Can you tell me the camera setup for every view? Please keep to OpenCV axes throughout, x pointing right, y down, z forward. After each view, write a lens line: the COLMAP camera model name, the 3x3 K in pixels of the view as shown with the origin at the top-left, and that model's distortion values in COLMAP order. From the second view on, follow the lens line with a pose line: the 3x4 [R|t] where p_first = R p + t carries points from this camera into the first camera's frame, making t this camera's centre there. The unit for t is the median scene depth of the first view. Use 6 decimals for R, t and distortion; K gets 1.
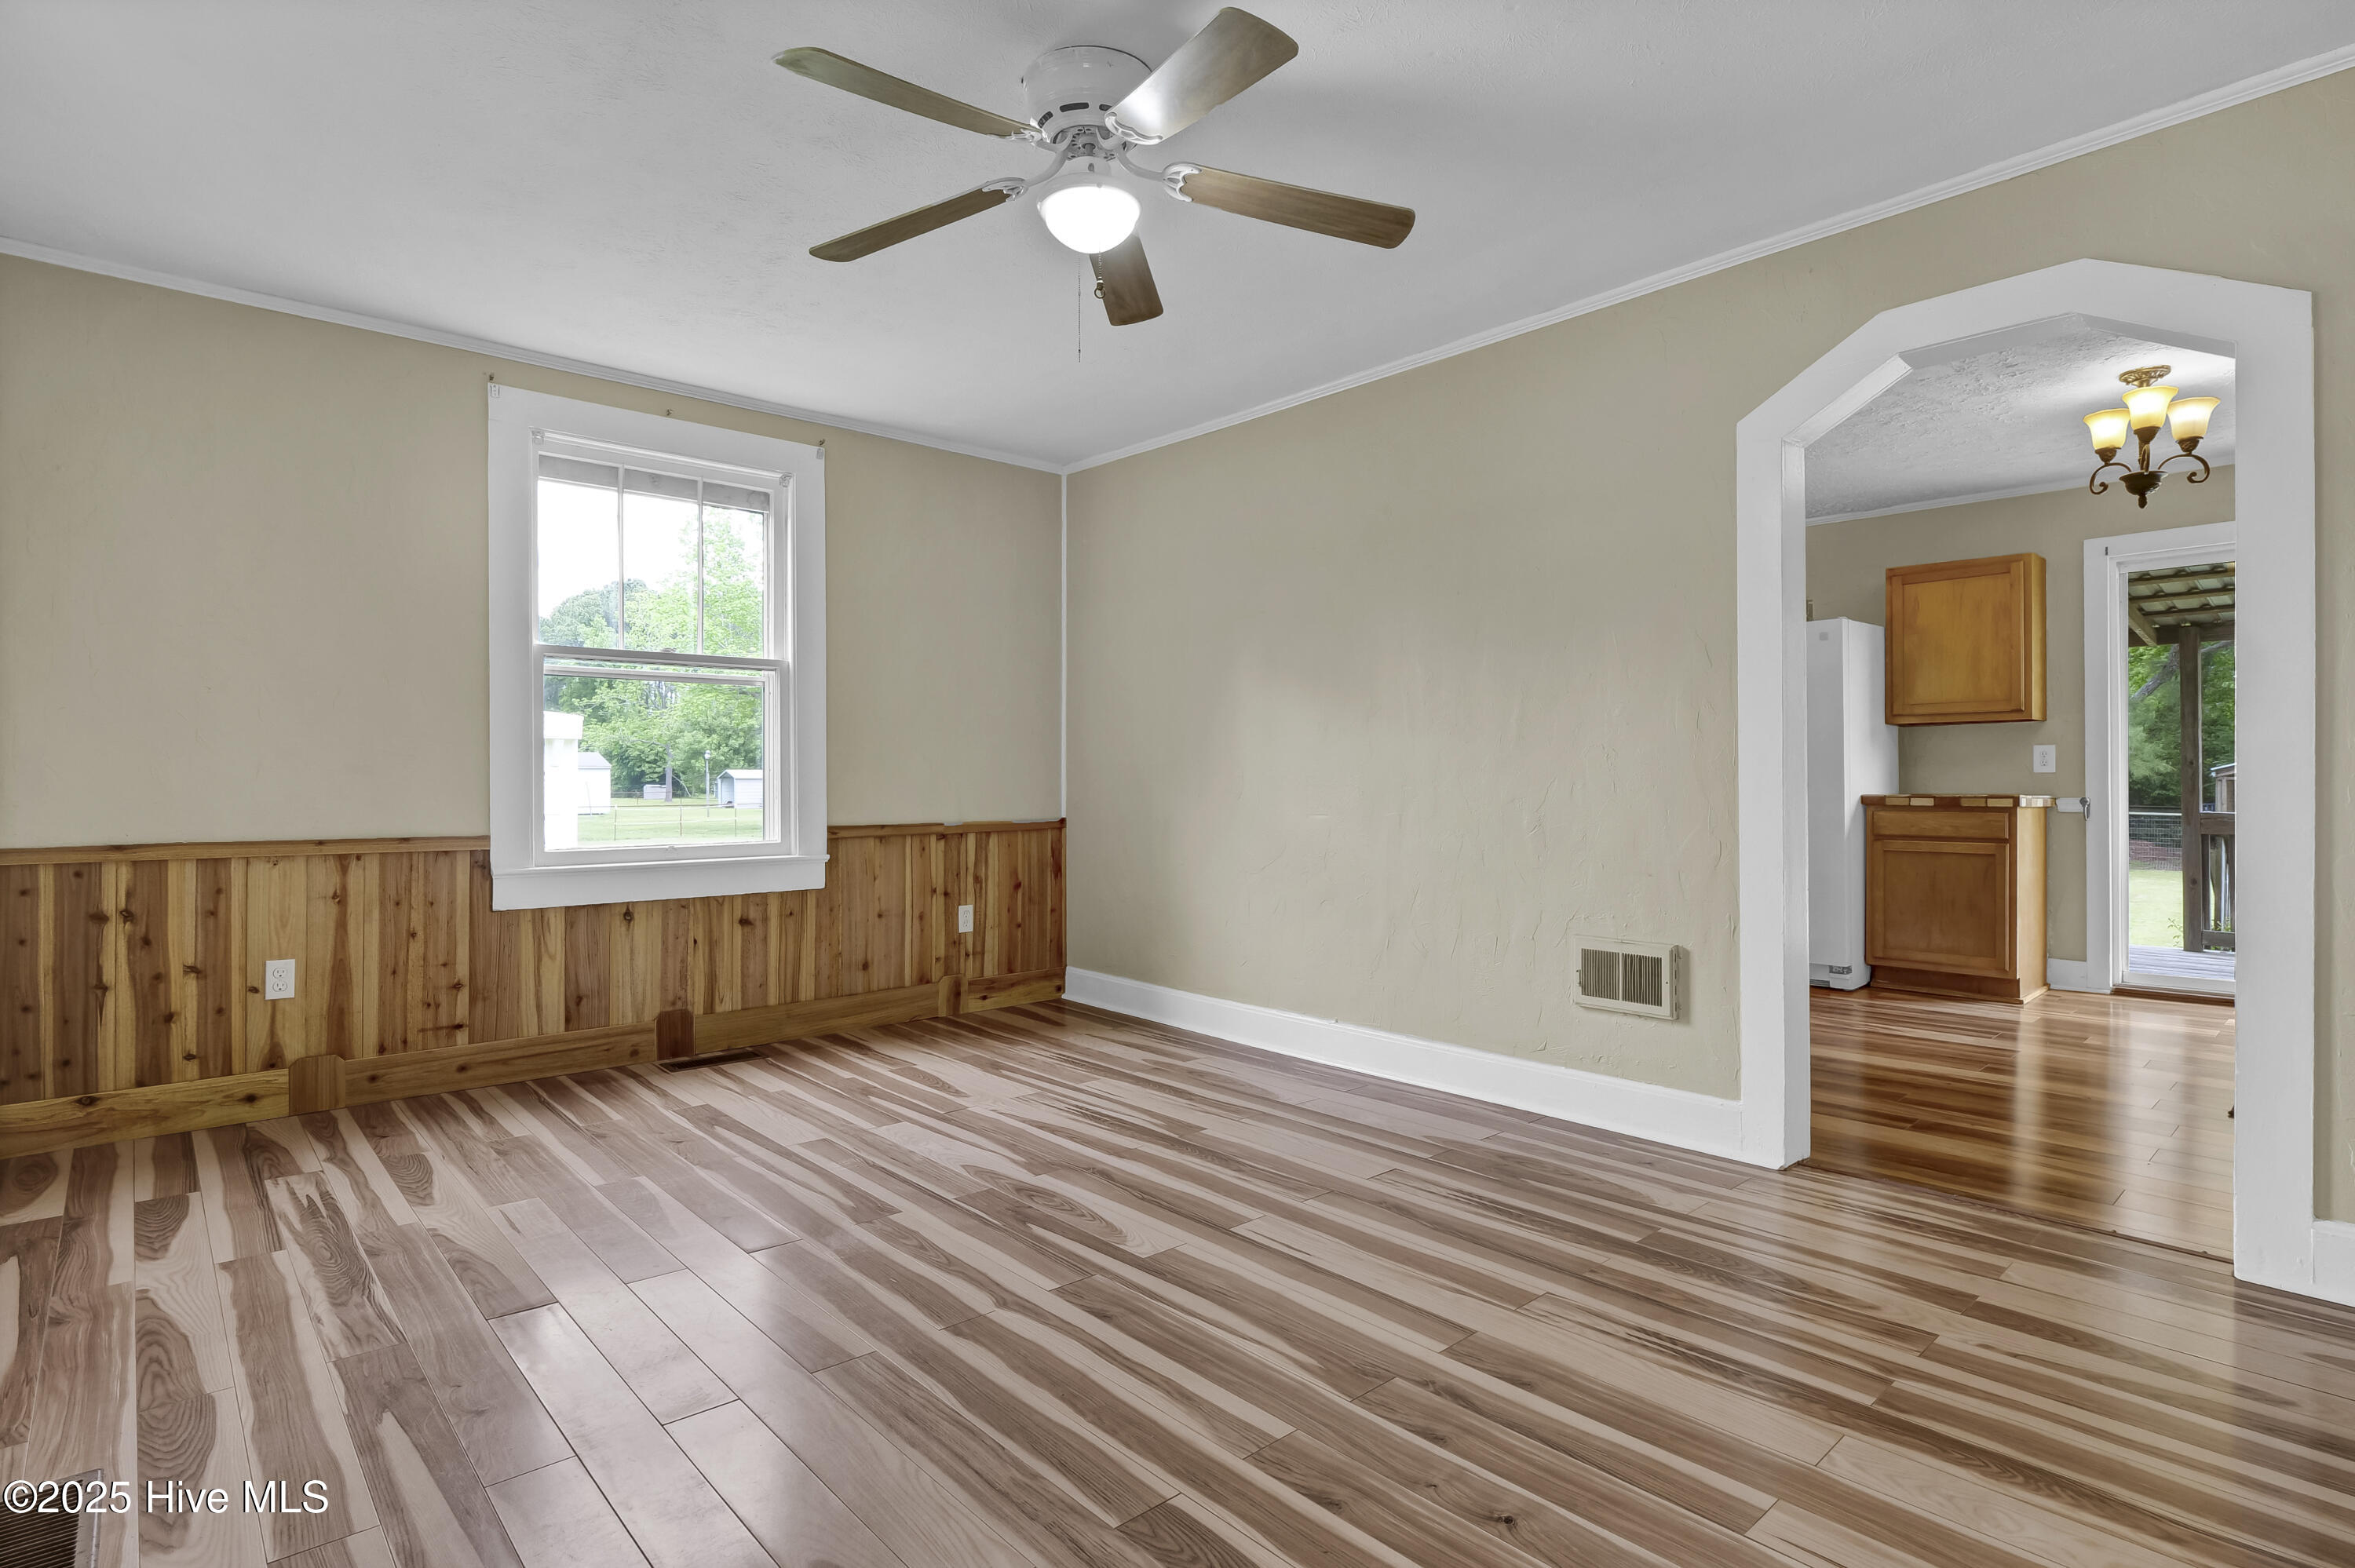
lens RADIAL K [[1166.7, 0, 1173.0], [0, 1166.7, 767.5], [0, 0, 1]] dist [-0.012470, -0.003583]
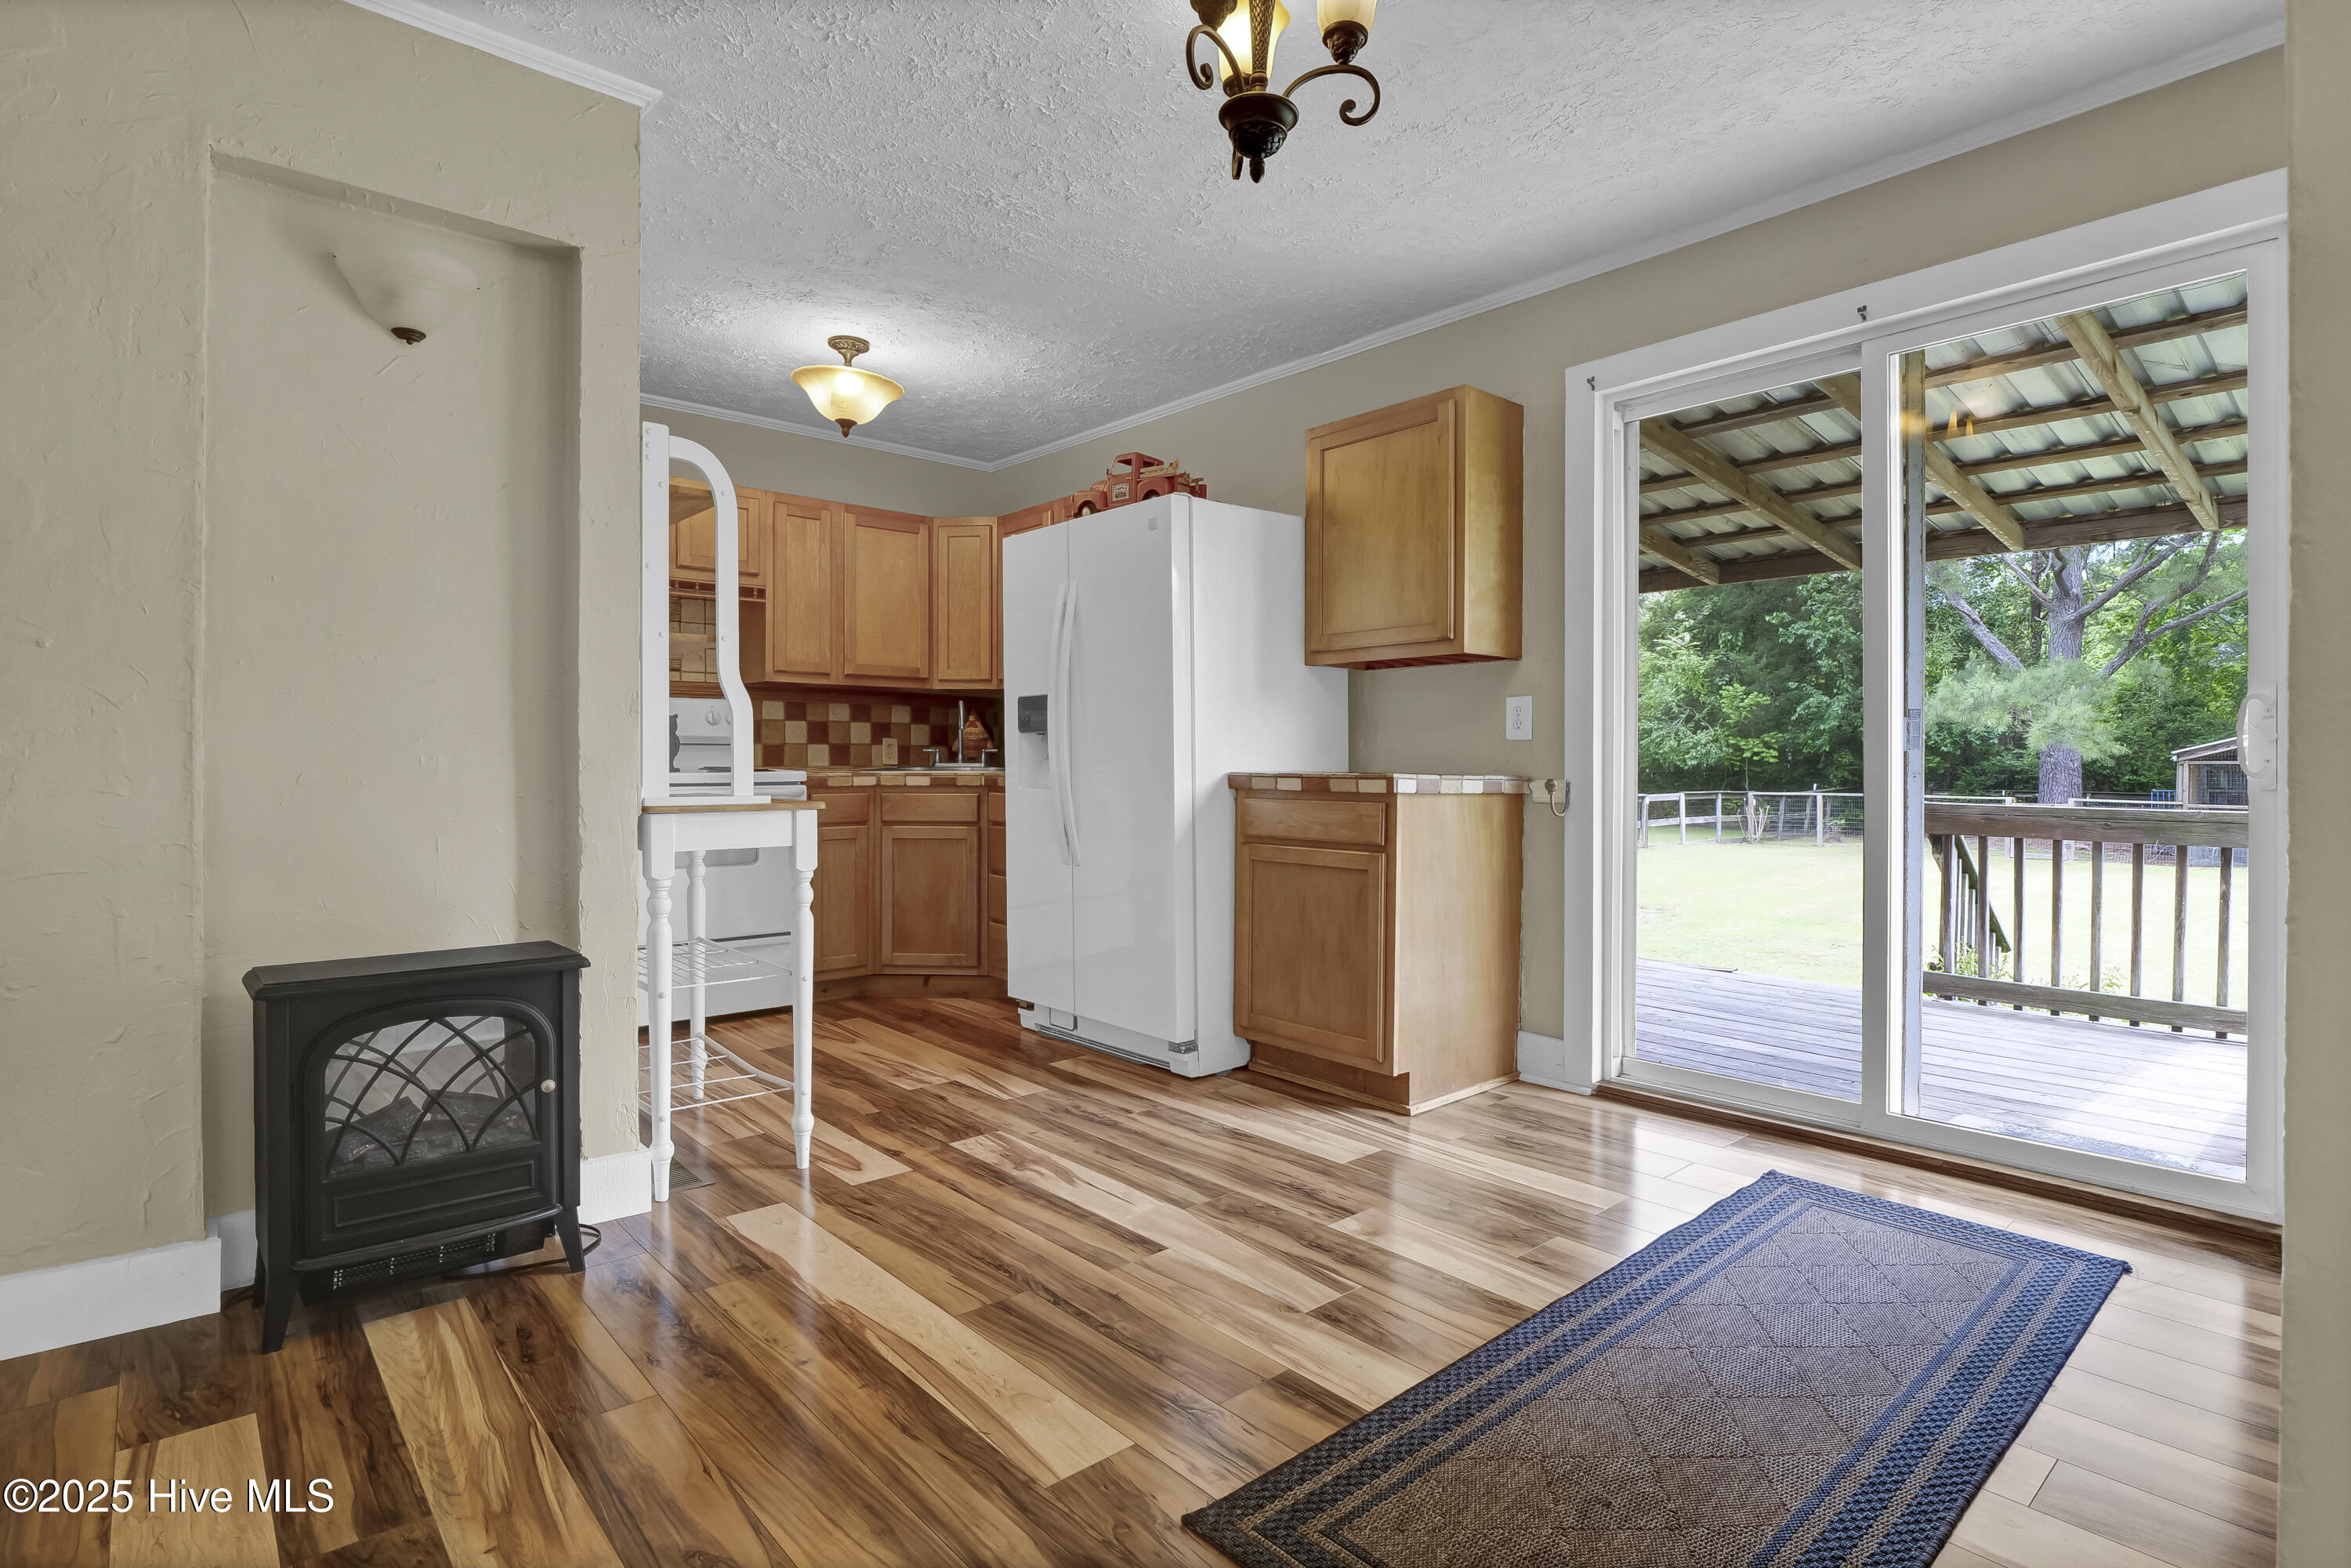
lens RADIAL K [[1164.8, 0, 1159.9], [0, 1164.8, 755.2], [0, 0, 1]] dist [-0.012470, -0.003583]
pose [[0.999719, 0.003878, -0.023405, 0.577020], [-0.003799, 0.999987, 0.003393, 0.011727], [0.023418, -0.003303, 0.999720, 0.360343]]
